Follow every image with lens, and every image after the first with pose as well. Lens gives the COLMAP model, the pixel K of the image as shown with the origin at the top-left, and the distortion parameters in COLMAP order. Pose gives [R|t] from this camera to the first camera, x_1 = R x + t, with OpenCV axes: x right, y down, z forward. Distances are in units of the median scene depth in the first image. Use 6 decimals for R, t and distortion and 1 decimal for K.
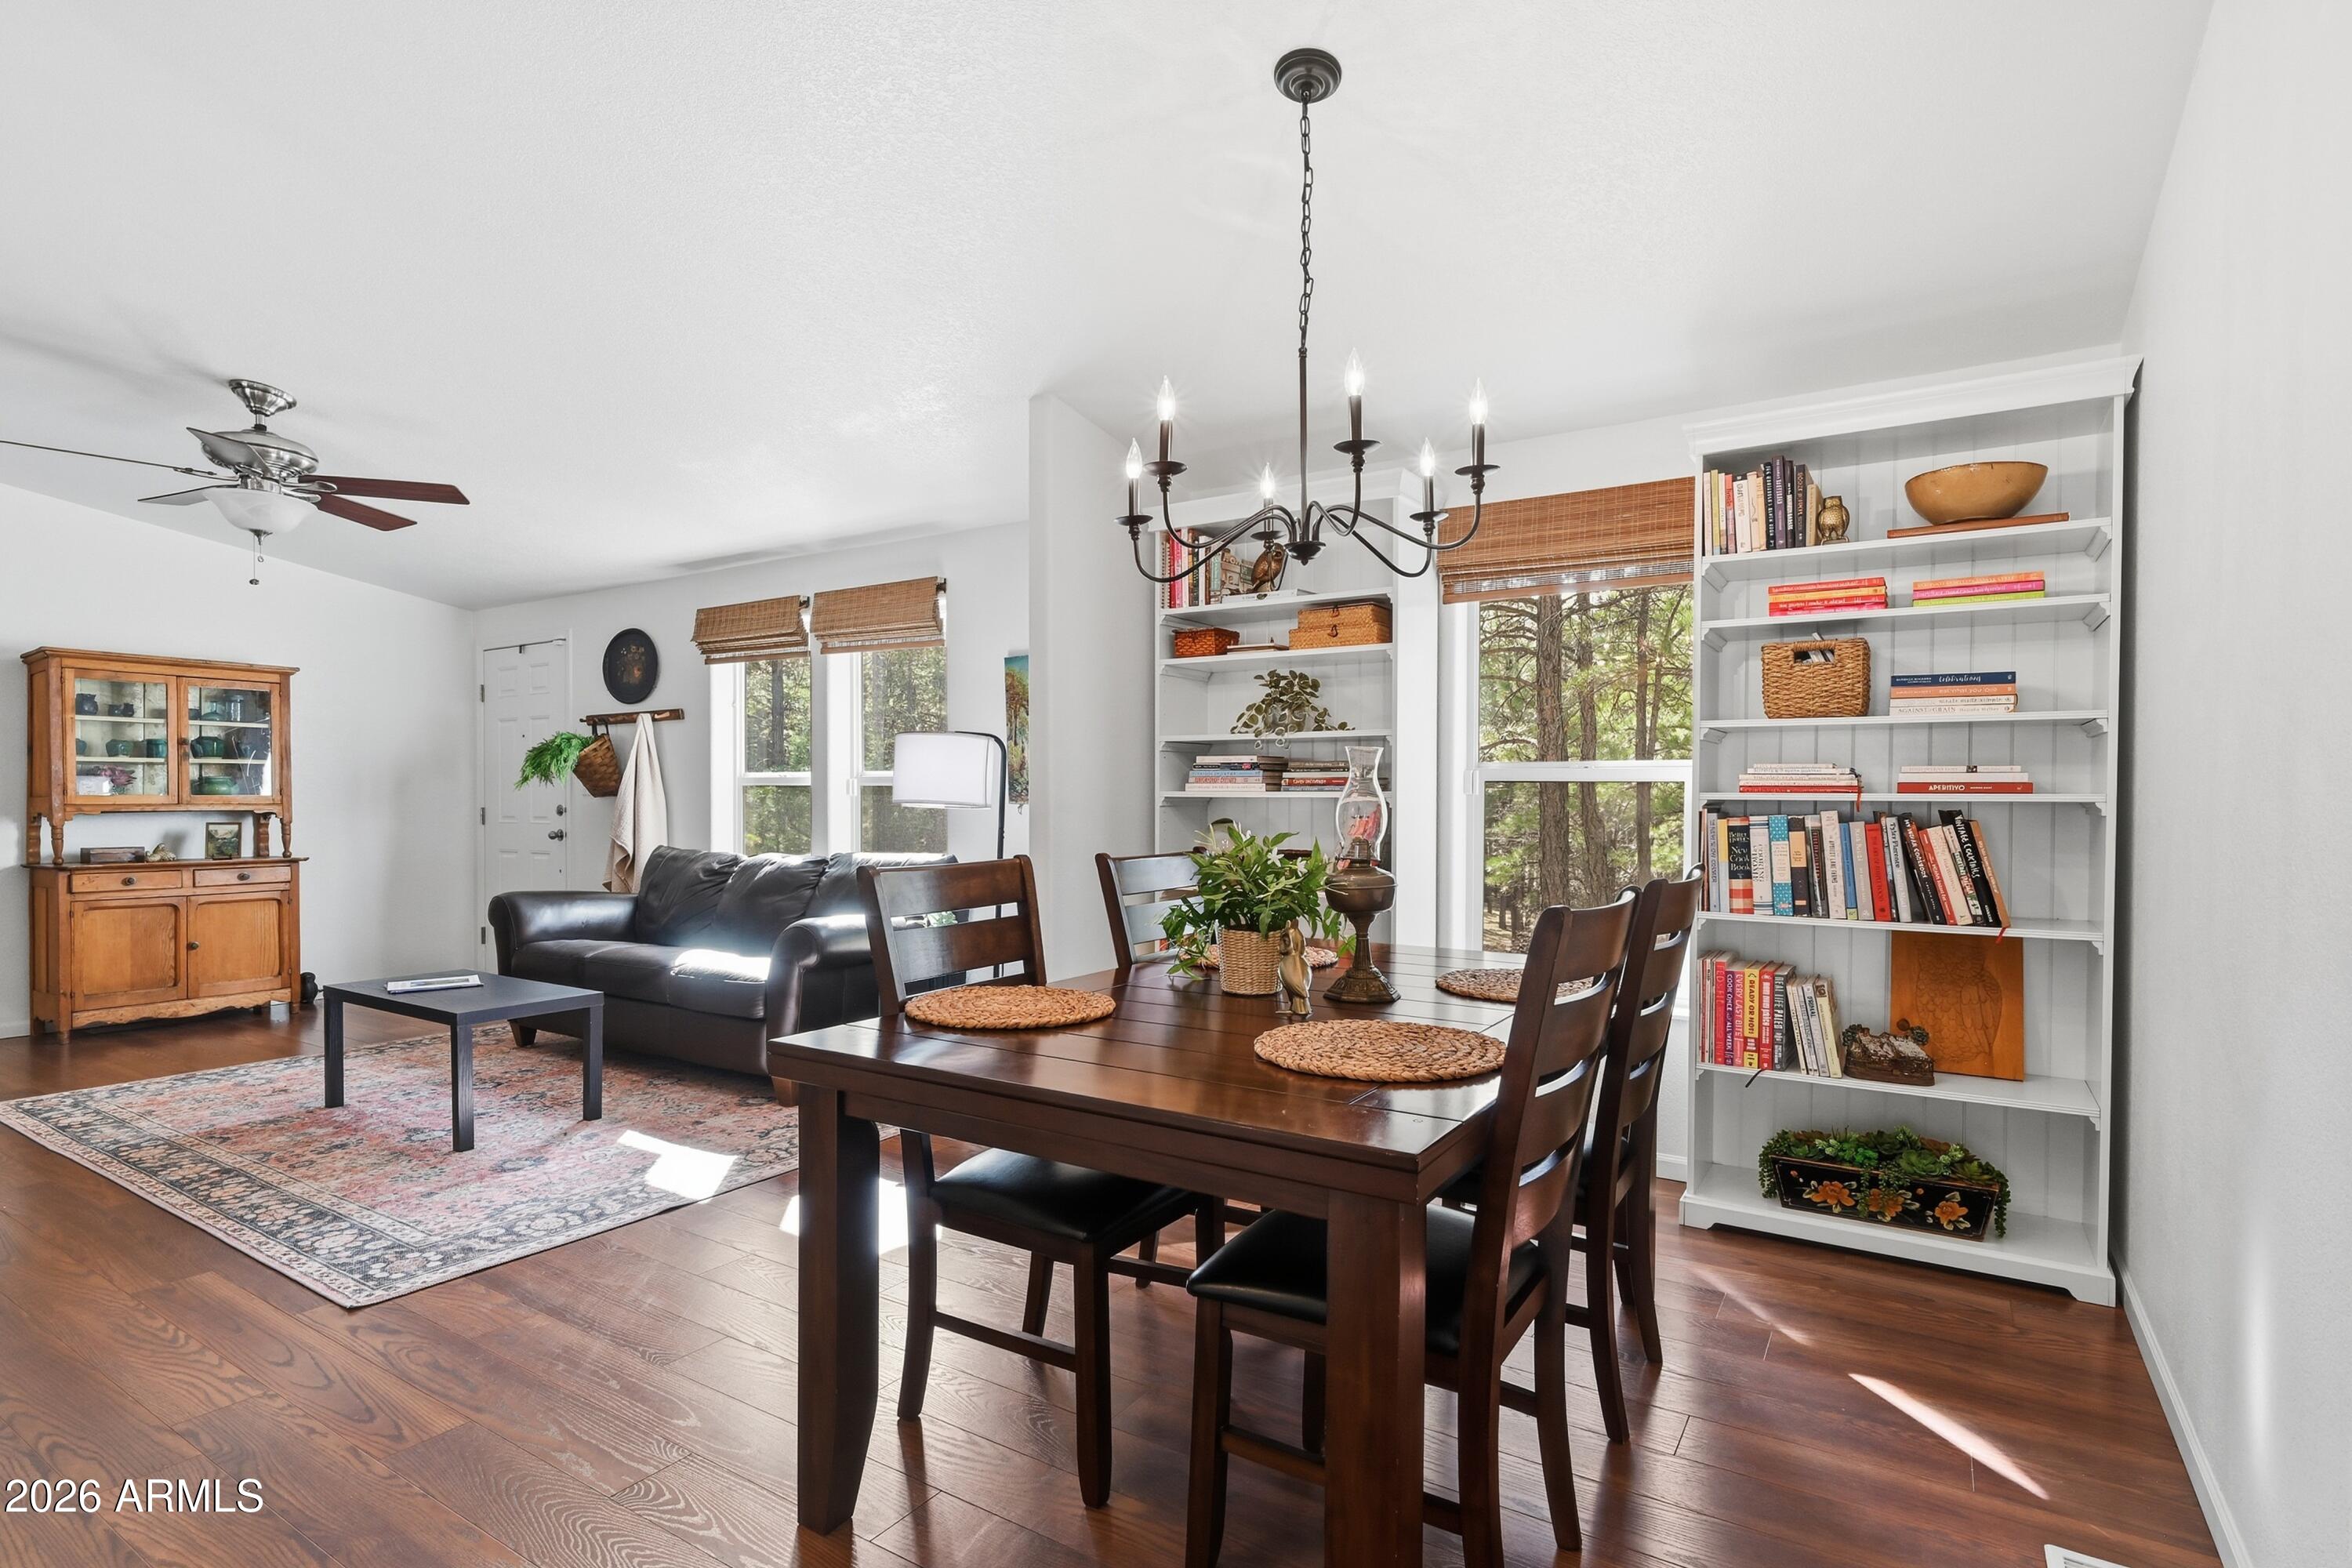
lens RADIAL K [[1160.8, 0, 1181.8], [0, 1160.8, 811.2], [0, 0, 1]] dist [-0.001465, -0.000631]
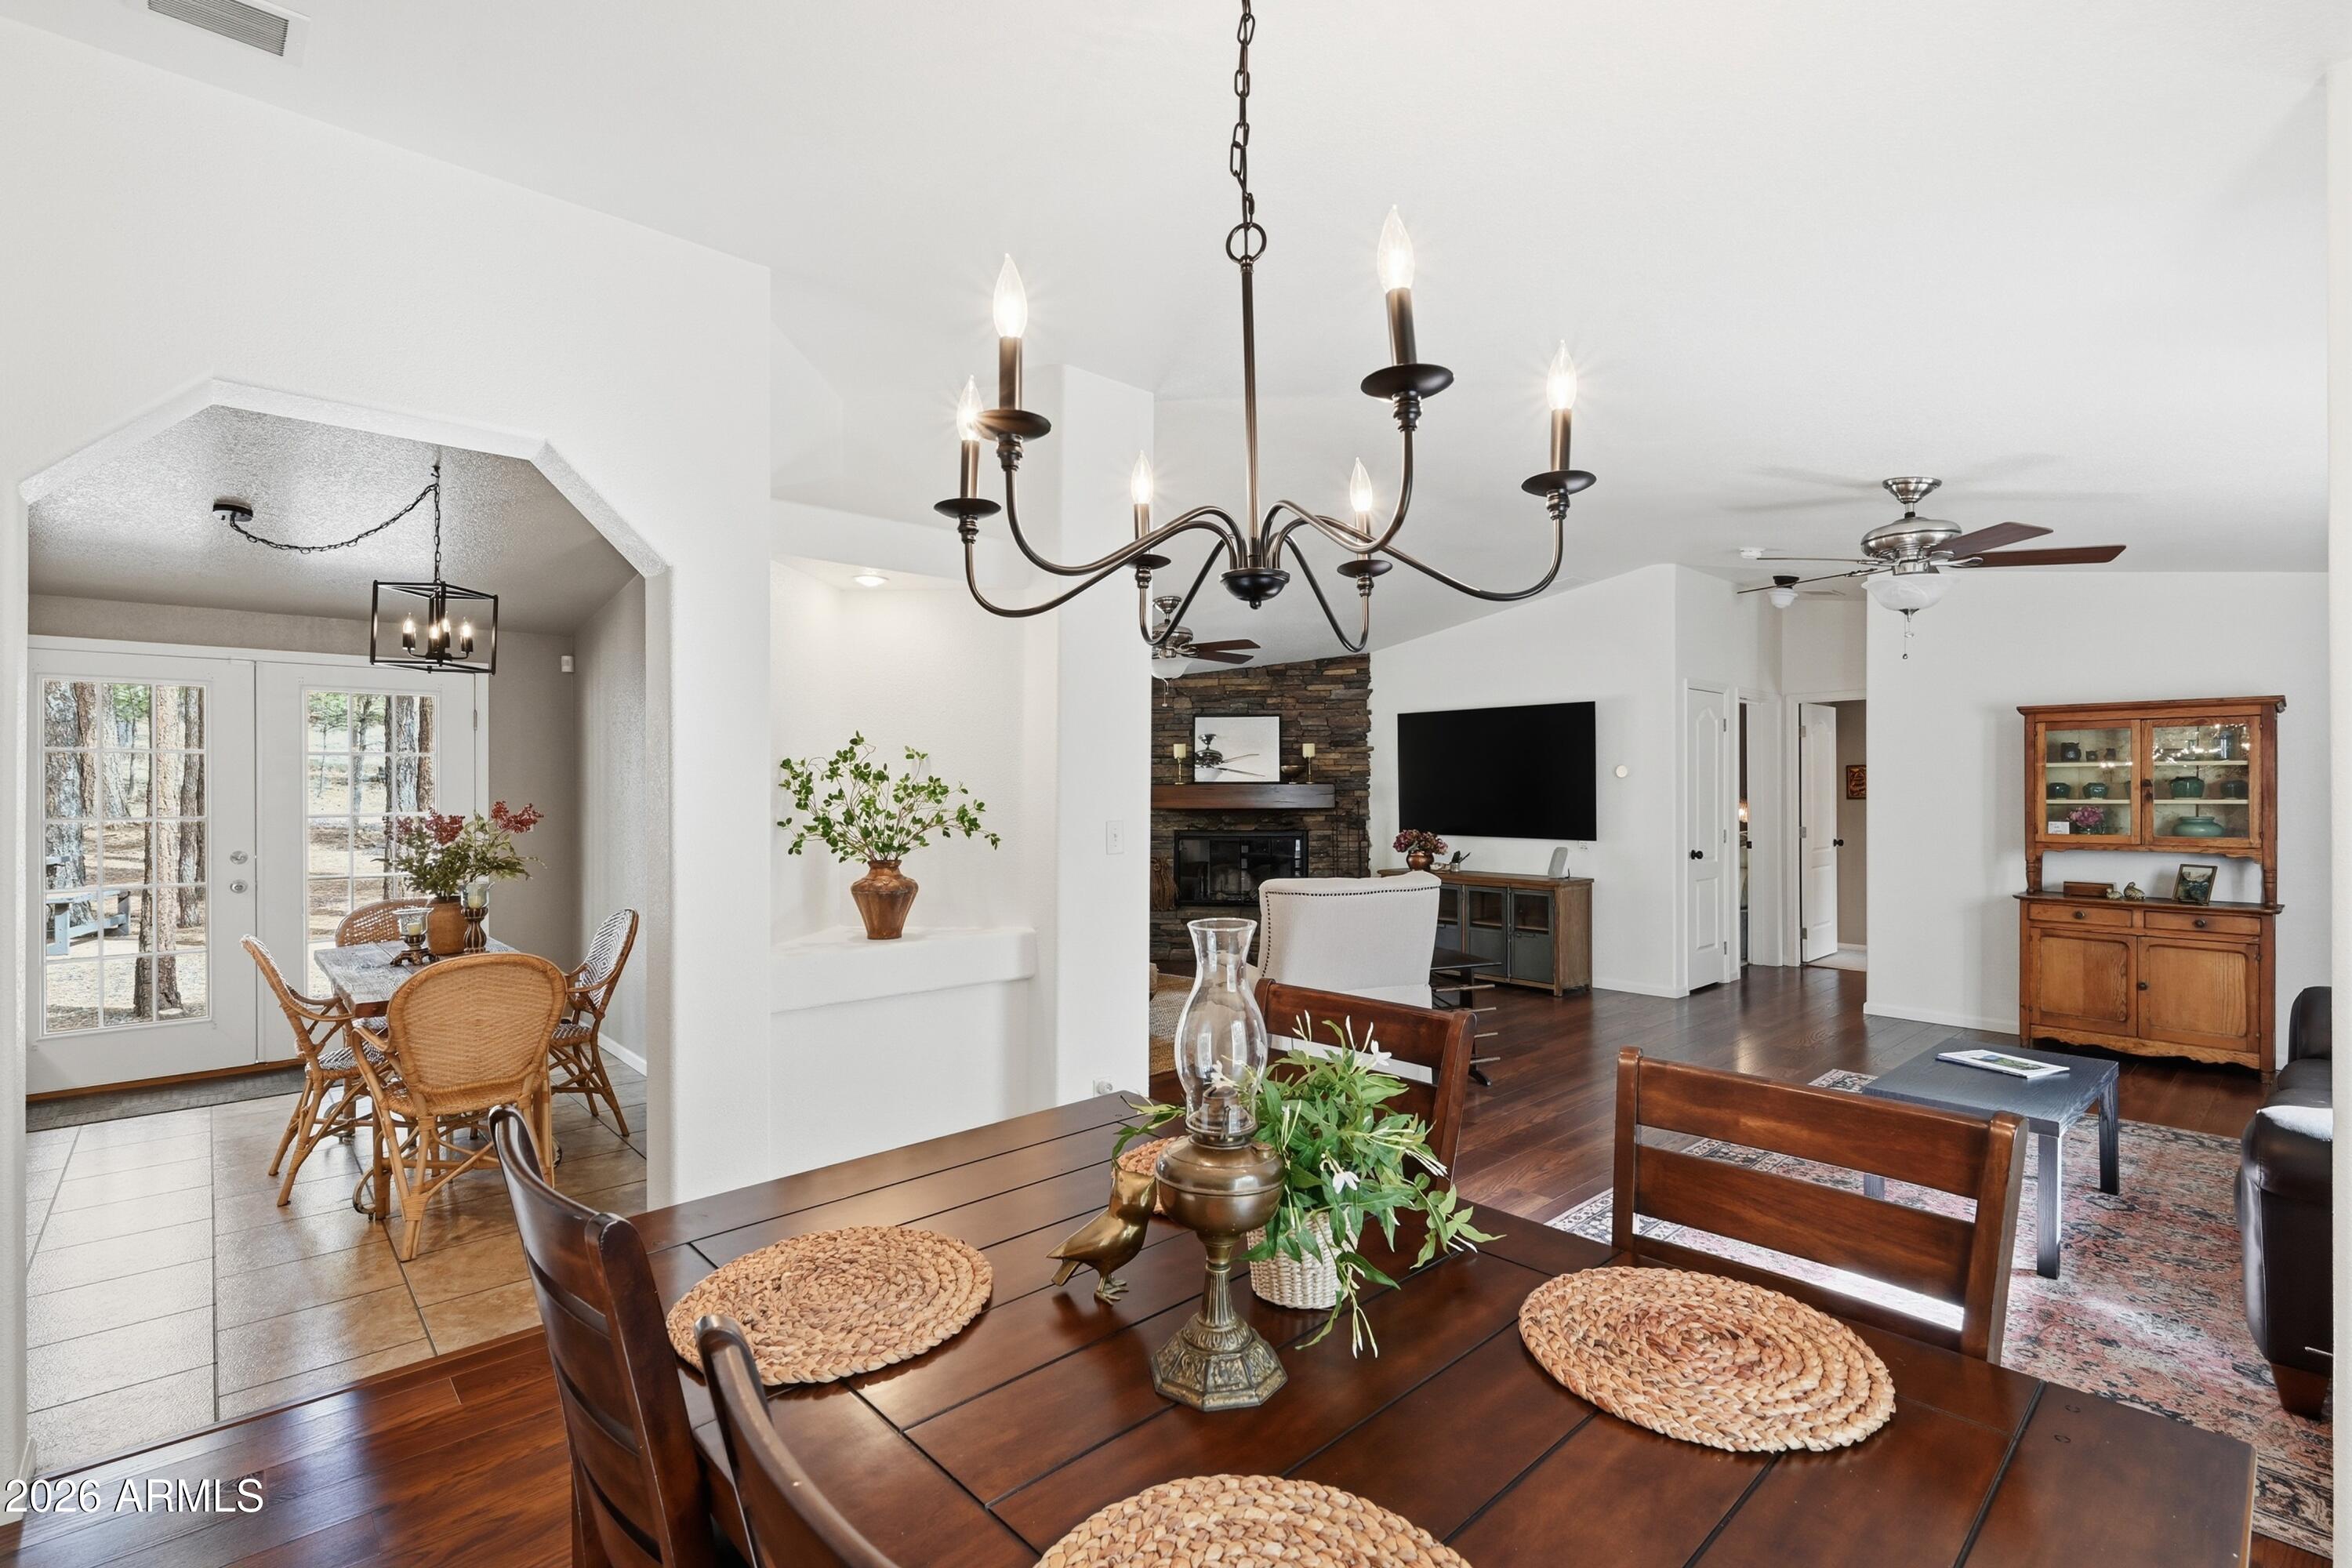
lens RADIAL K [[1072.2, 0, 1188.6], [0, 1072.2, 783.2], [0, 0, 1]] dist [-0.003750, -0.000337]
pose [[-0.255552, -0.005223, -0.966781, 0.282979], [-0.013398, 0.999909, -0.001860, -0.052340], [0.966703, 0.012477, -0.255598, 0.475762]]
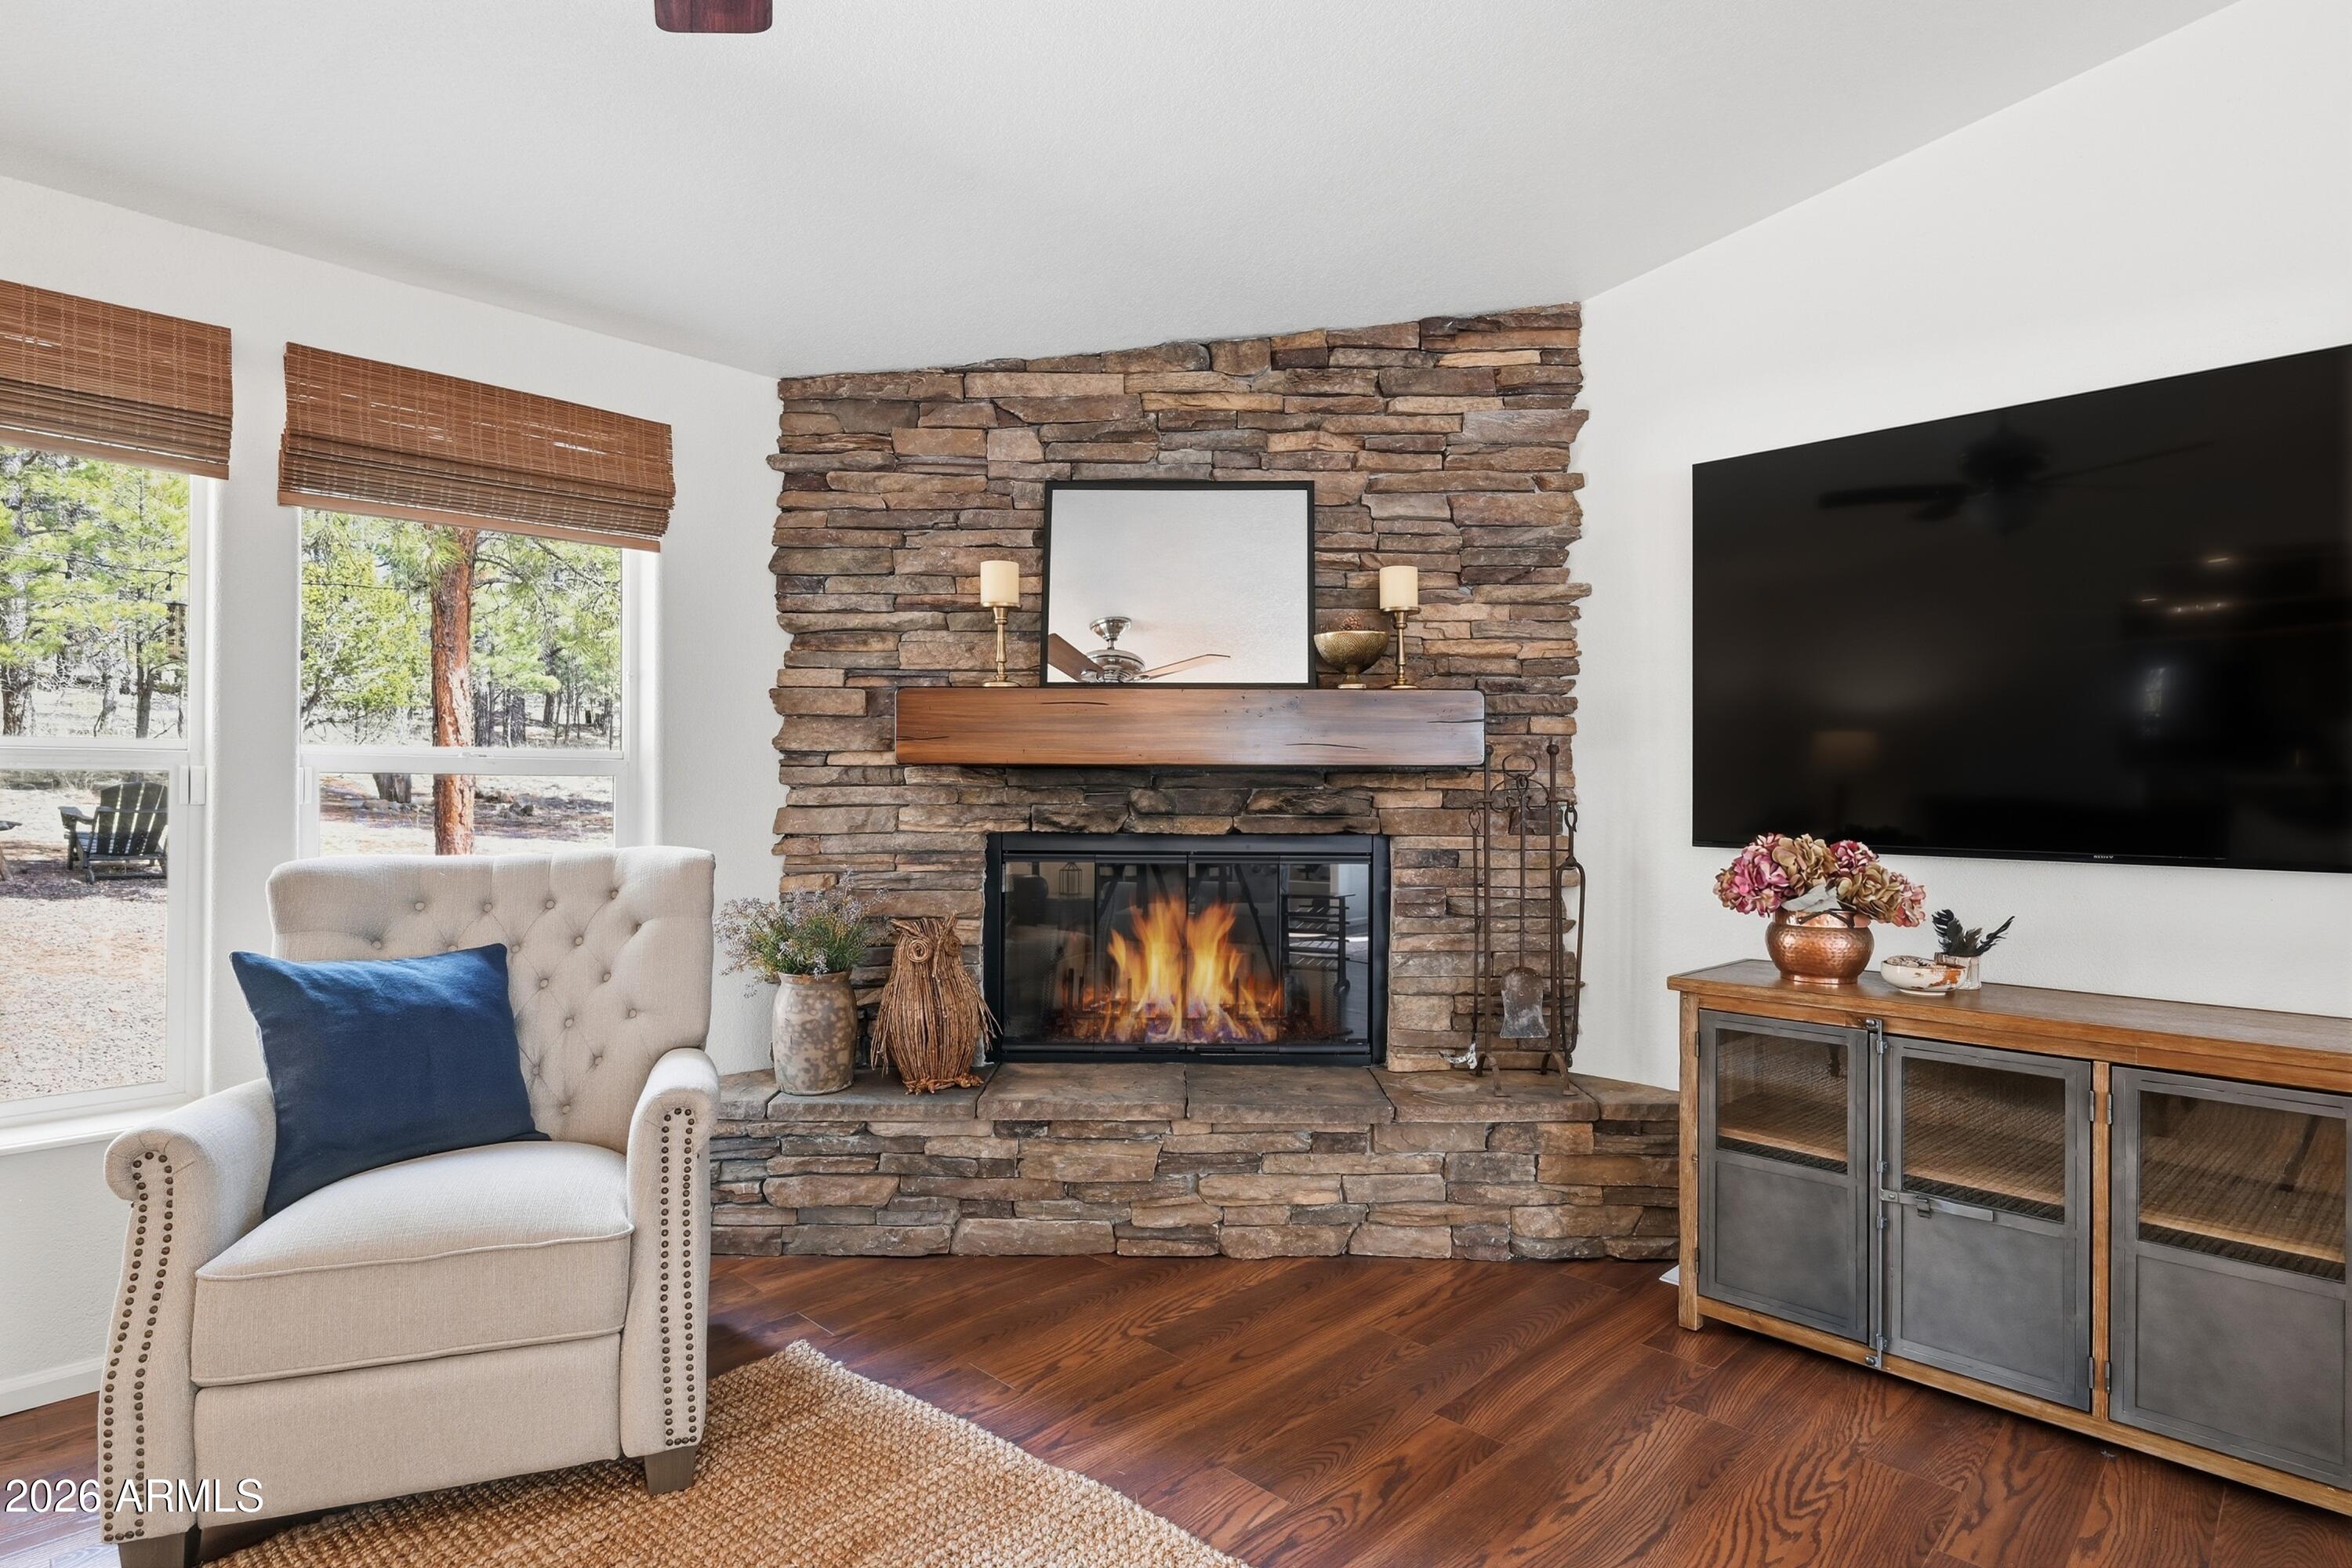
lens RADIAL K [[1239.4, 0, 1174.8], [0, 1239.4, 774.1], [0, 0, 1]] dist [-0.001153, -0.000028]
pose [[-0.209360, -0.004331, -0.977829, -0.760198], [-0.021774, 0.999763, 0.000234, -0.012447], [0.977596, 0.021340, -0.209405, 0.247543]]
